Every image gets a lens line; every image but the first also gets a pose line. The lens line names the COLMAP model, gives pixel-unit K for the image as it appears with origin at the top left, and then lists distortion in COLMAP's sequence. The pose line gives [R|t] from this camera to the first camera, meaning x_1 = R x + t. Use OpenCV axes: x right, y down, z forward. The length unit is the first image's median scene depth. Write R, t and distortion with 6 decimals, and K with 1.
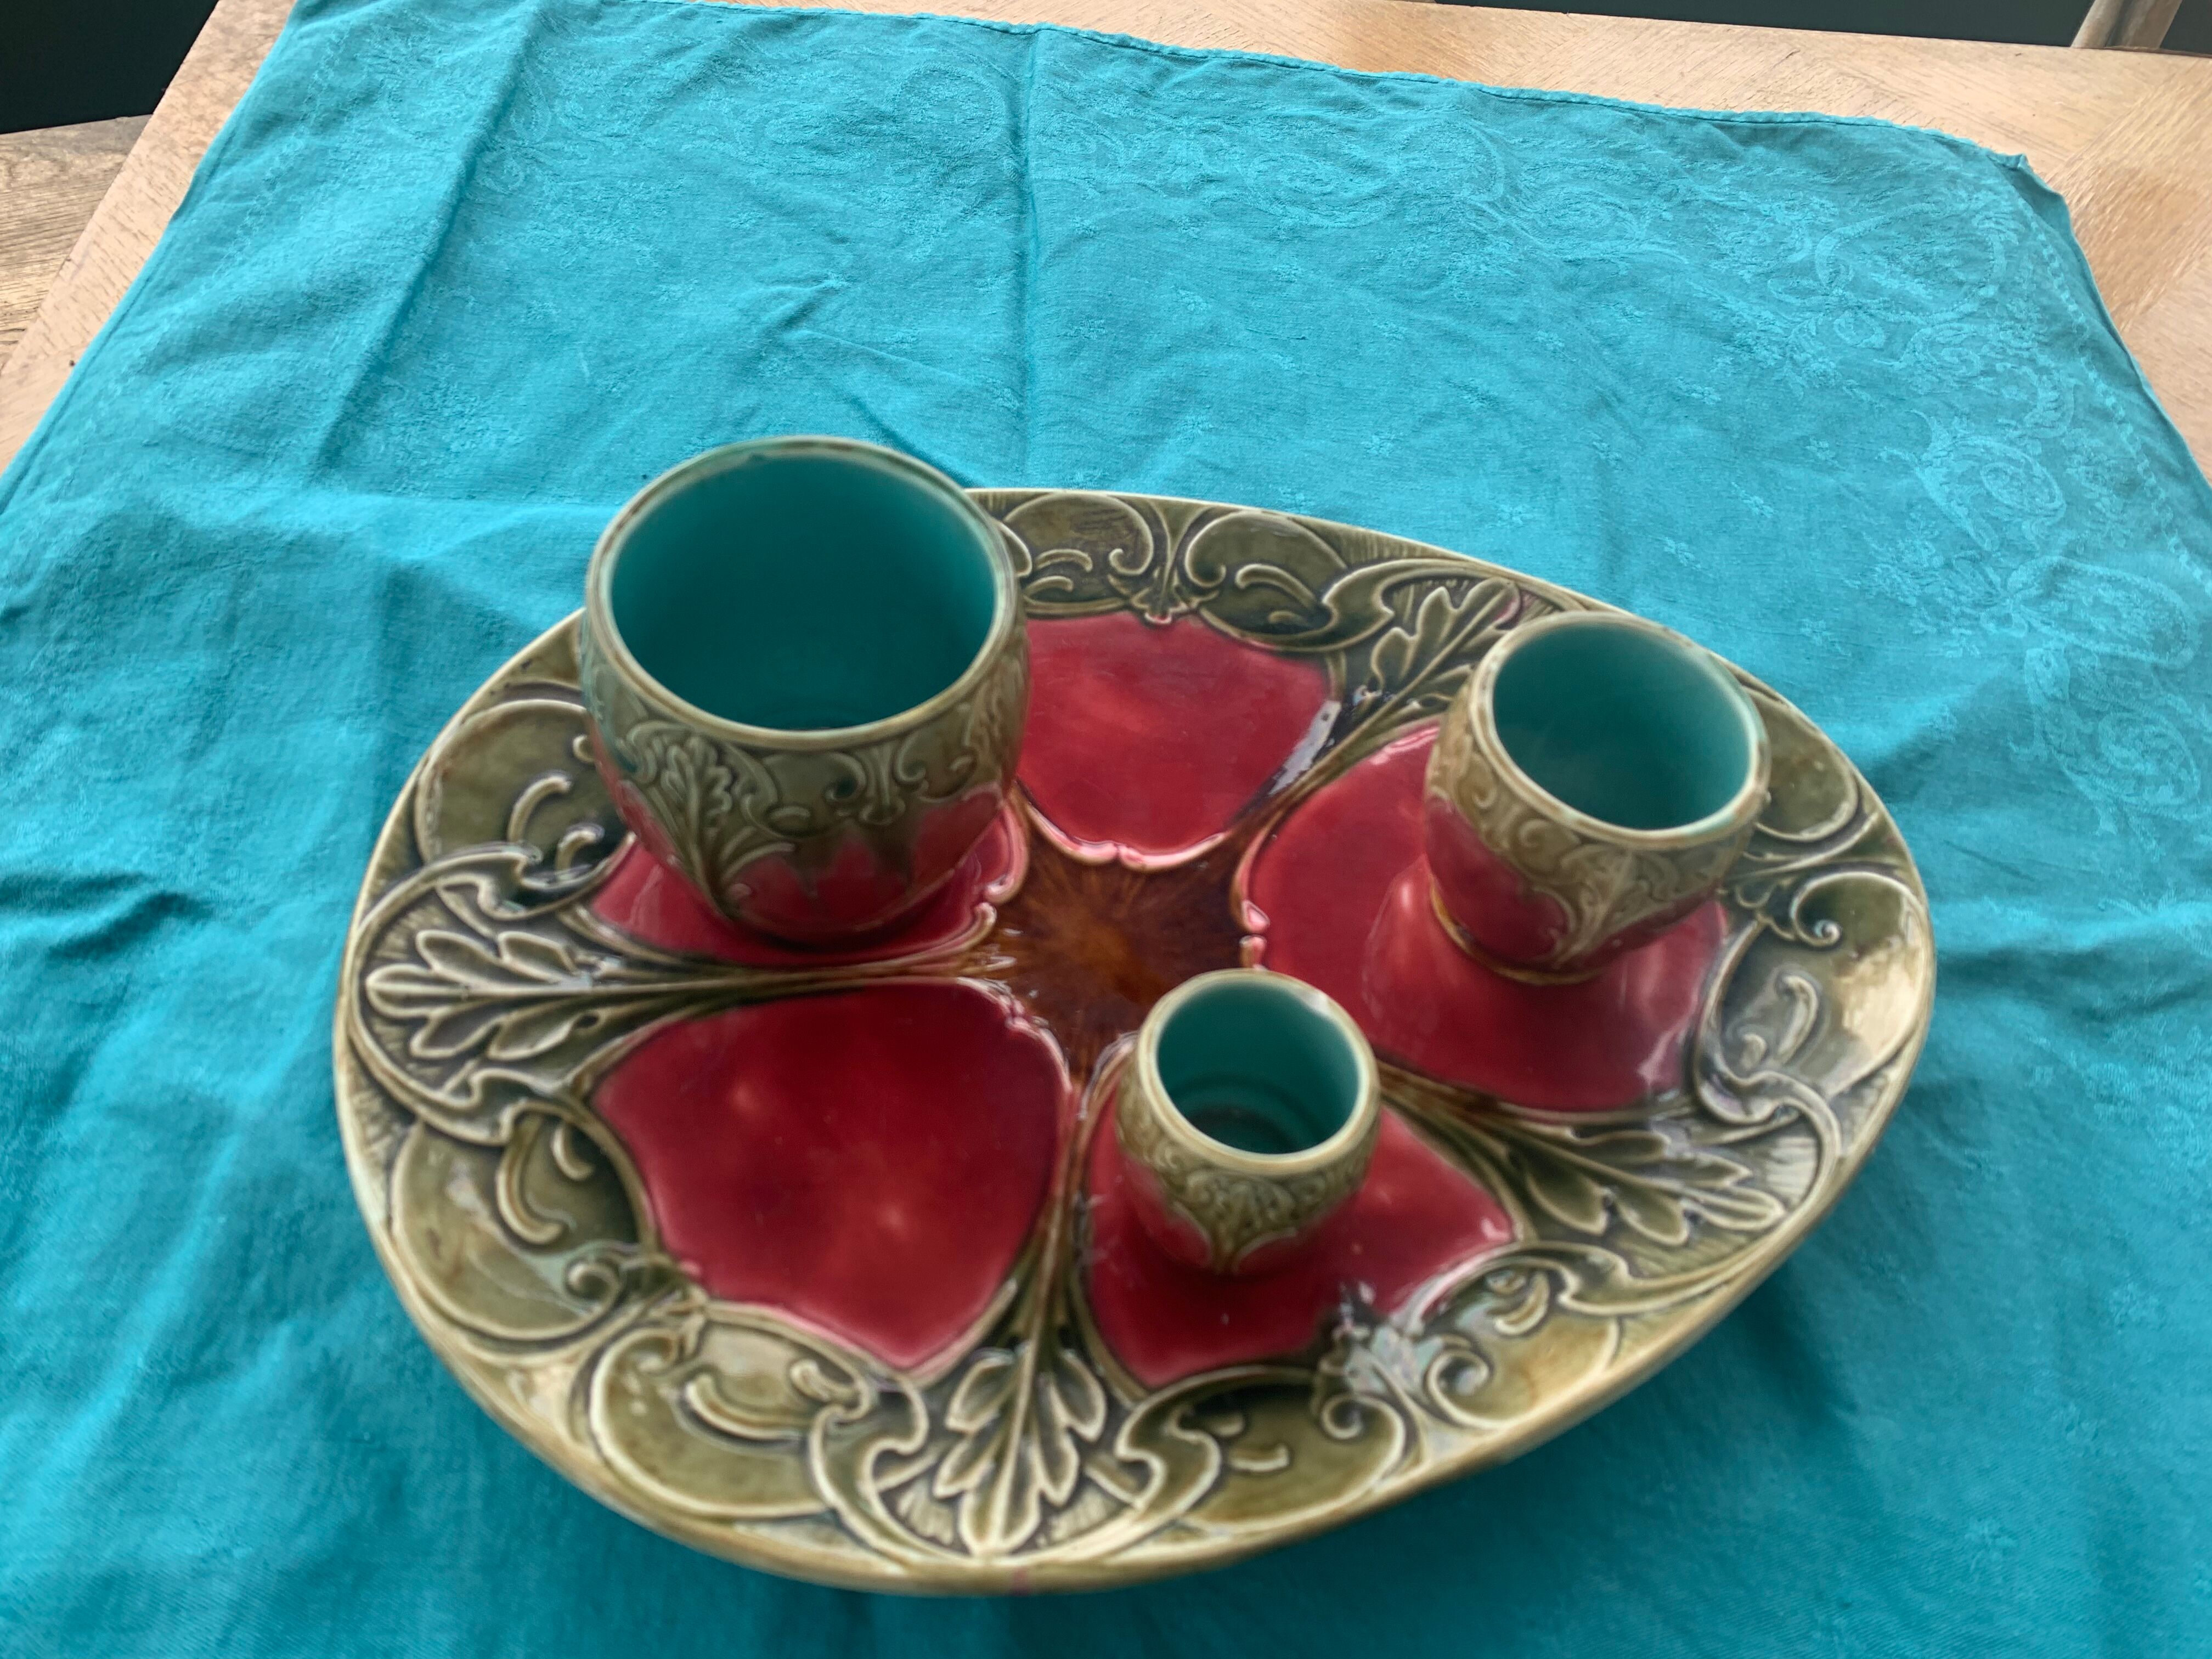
lens RADIAL K [[1708.6, 0, 1098.3], [0, 1708.6, 833.9], [0, 0, 1]] dist [0.010016, 0.001804]
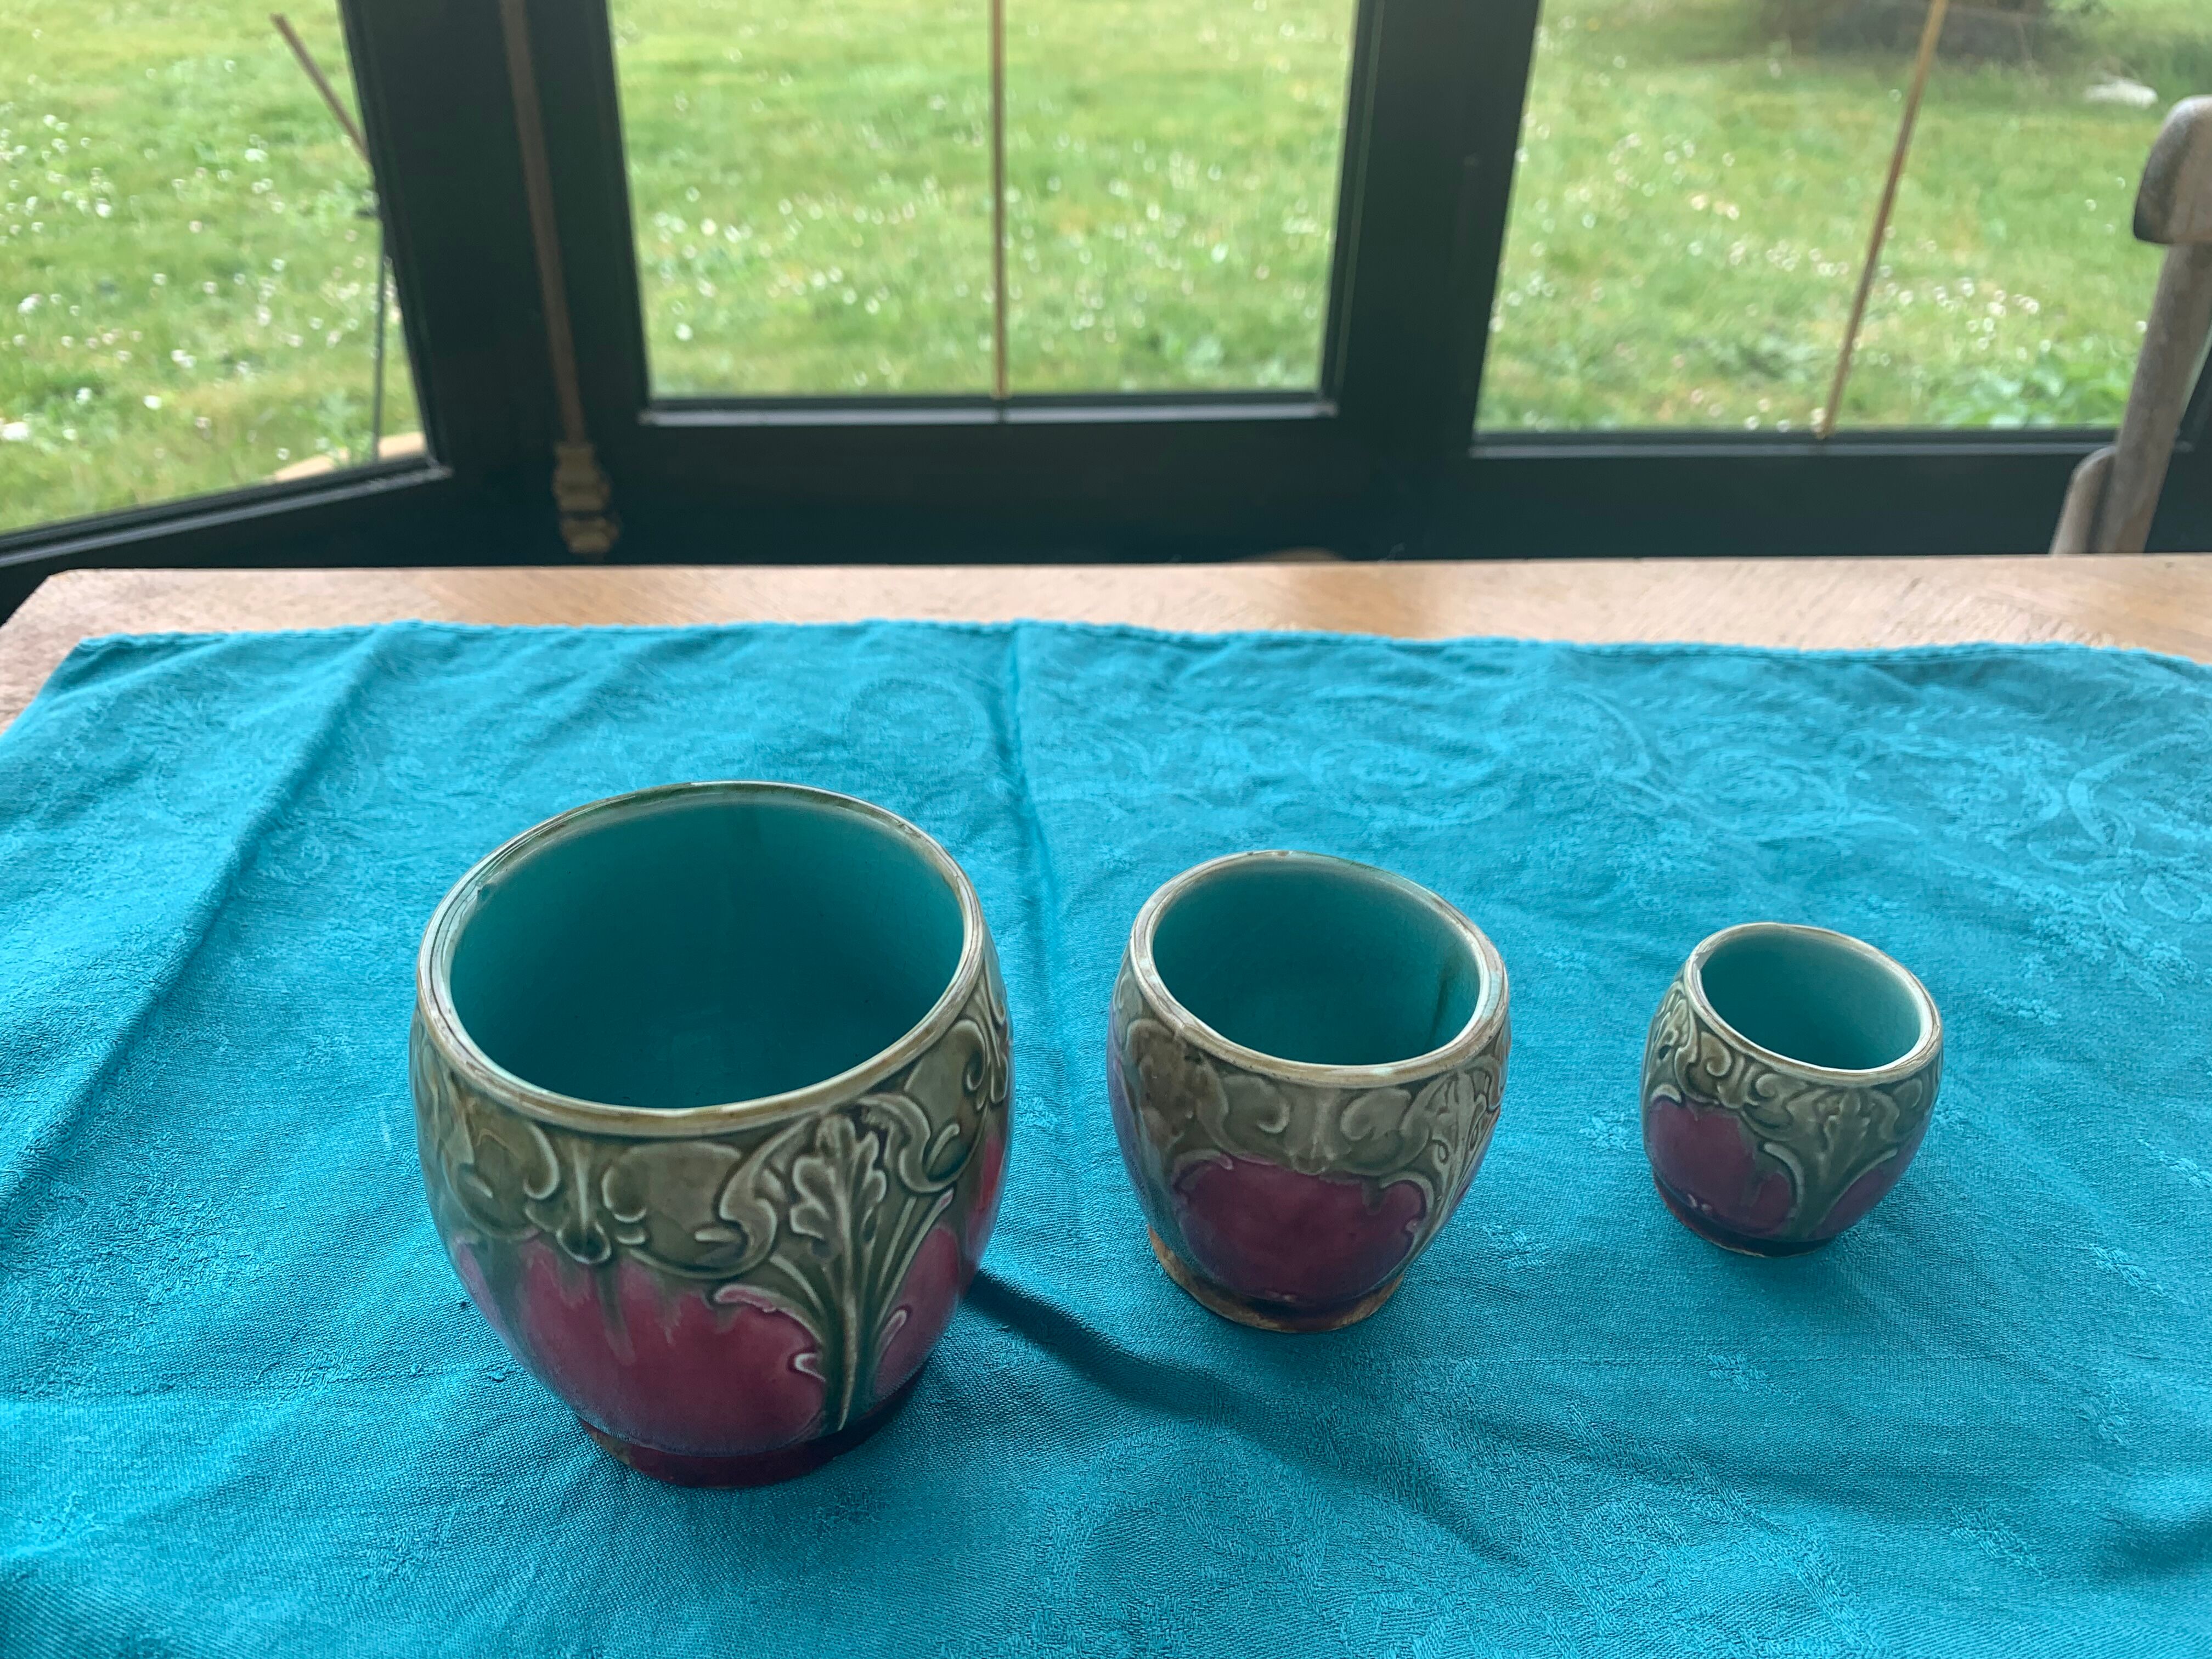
lens RADIAL K [[1681.2, 0, 1073.0], [0, 1681.2, 827.5], [0, 0, 1]] dist [-0.001013, 0.002584]
pose [[0.995614, -0.084829, 0.039449, -0.063389], [0.093120, 0.939117, -0.330738, -0.162433], [-0.008991, 0.332961, 0.942898, 0.398875]]
